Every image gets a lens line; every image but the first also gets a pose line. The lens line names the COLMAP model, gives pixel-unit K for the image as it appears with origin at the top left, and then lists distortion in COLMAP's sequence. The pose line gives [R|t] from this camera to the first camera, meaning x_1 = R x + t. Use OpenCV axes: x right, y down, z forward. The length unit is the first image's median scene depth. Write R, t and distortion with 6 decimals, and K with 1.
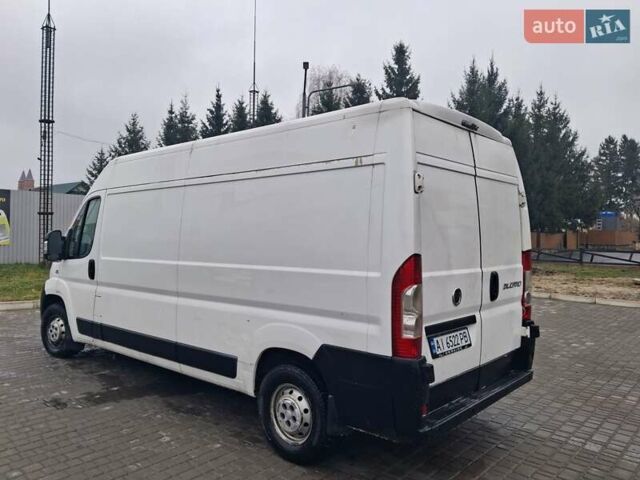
lens RADIAL K [[506.1, 0, 312.1], [0, 506.1, 238.2], [0, 0, 1]] dist [0.028264, -0.013554]
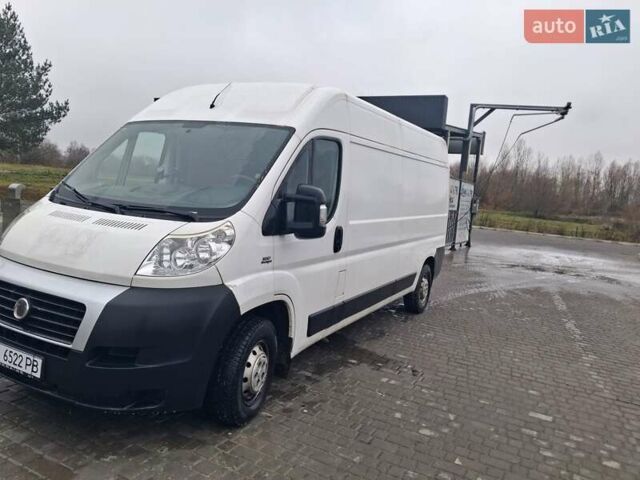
lens RADIAL K [[506.1, 0, 312.1], [0, 506.1, 238.2], [0, 0, 1]] dist [0.028264, -0.013554]
pose [[-0.237759, -0.136319, 0.961711, -3.140695], [-0.086565, 0.989137, 0.118805, -0.069897], [-0.967459, -0.055003, -0.246976, 3.371738]]
